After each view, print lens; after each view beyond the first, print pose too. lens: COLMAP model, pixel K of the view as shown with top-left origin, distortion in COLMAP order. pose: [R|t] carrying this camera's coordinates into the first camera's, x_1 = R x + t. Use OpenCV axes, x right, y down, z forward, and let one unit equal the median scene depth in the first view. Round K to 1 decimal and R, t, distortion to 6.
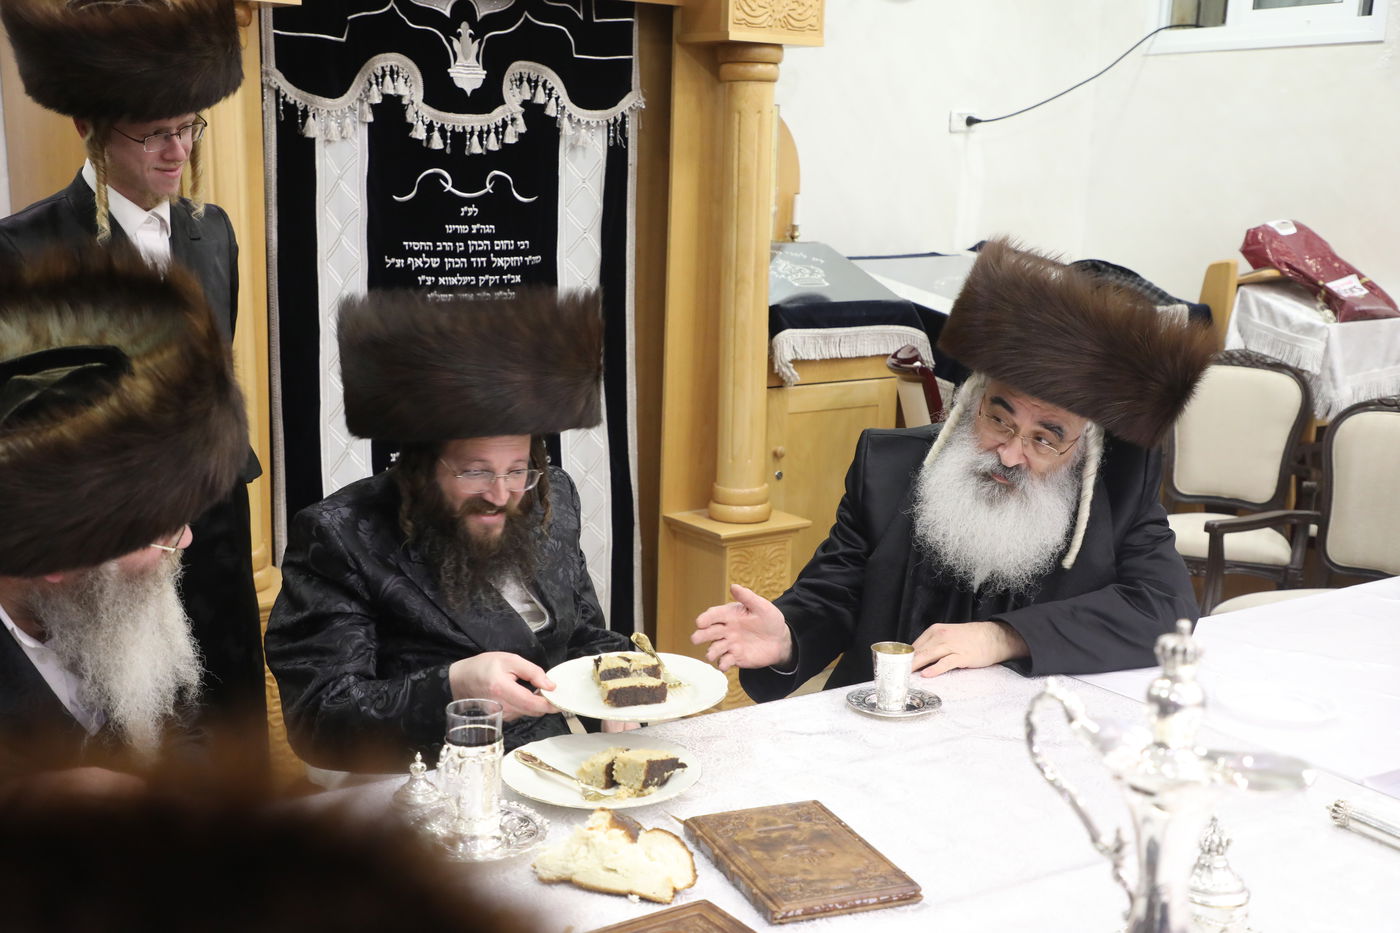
lens RADIAL K [[1597.6, 0, 698.1], [0, 1597.6, 475.9], [0, 0, 1]] dist [0.097818, 0.000000]
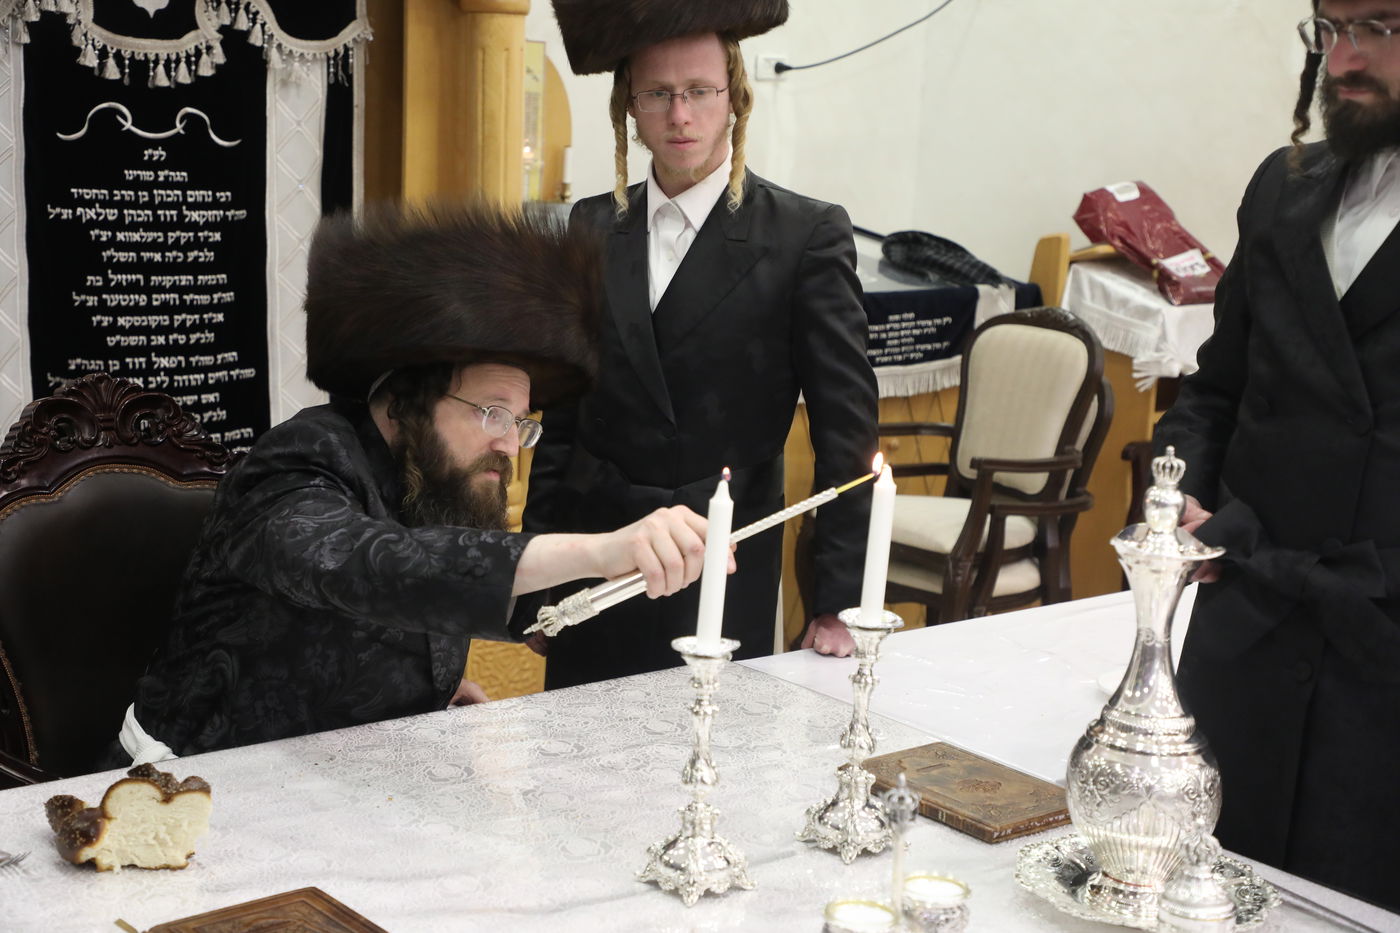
lens RADIAL K [[1933.2, 0, 693.0], [0, 1933.2, 476.8], [0, 0, 1]] dist [0.188613, 0.000000]
pose [[0.996085, 0.005355, 0.088240, 0.048441], [-0.004719, 0.999961, -0.007409, 0.010553], [-0.088276, 0.006964, 0.996072, -0.054698]]
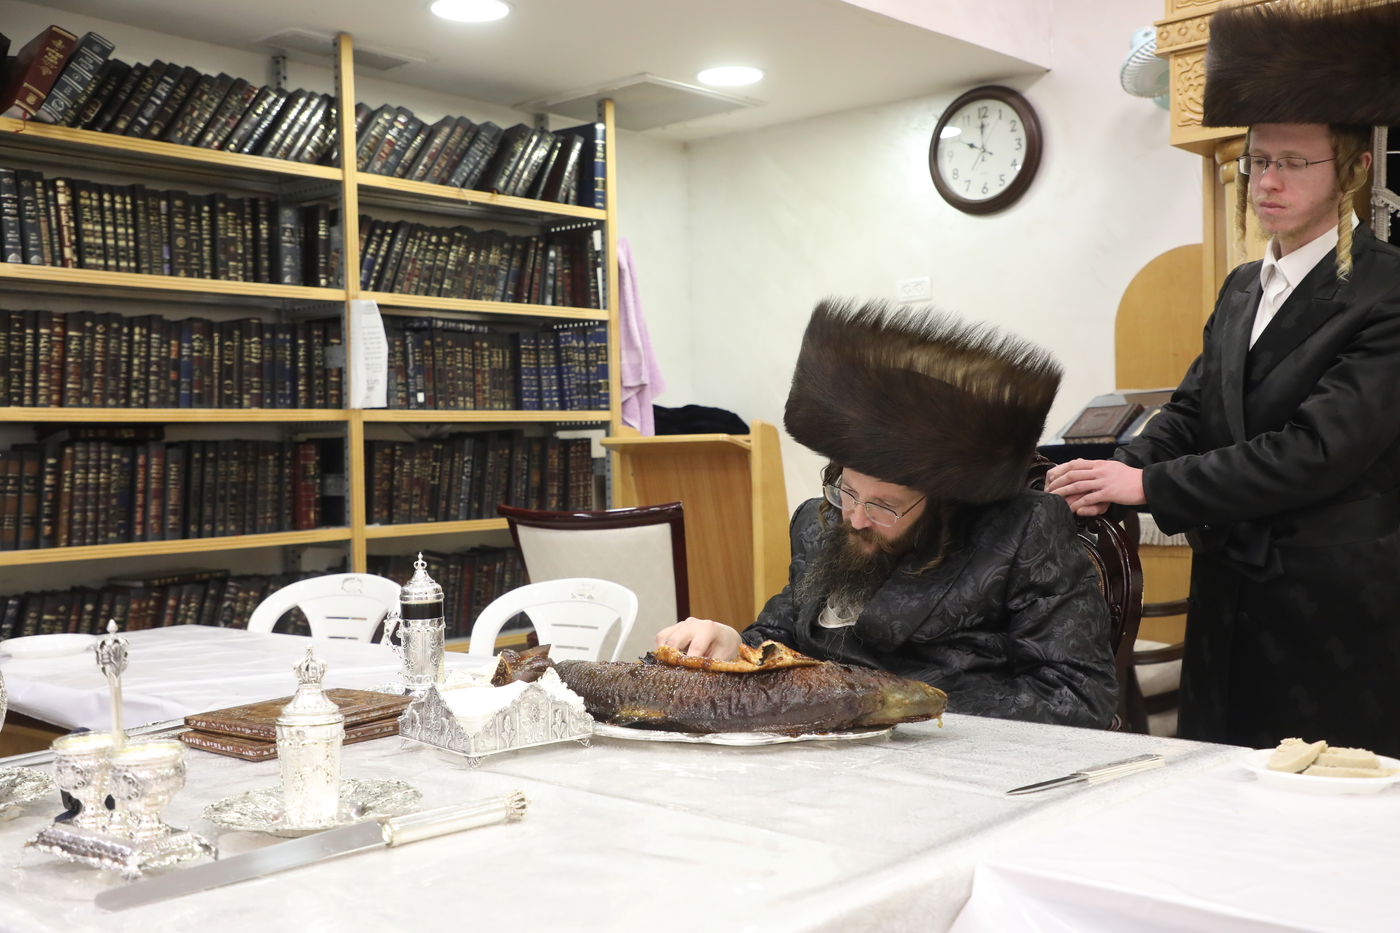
lens RADIAL K [[1482.6, 0, 690.4], [0, 1482.6, 478.8], [0, 0, 1]] dist [0.072673, 0.000000]
pose [[0.222756, -0.006904, -0.974850, 0.512660], [-0.155056, 0.986995, -0.042421, 0.033177], [0.962464, 0.160605, 0.218789, 0.364421]]
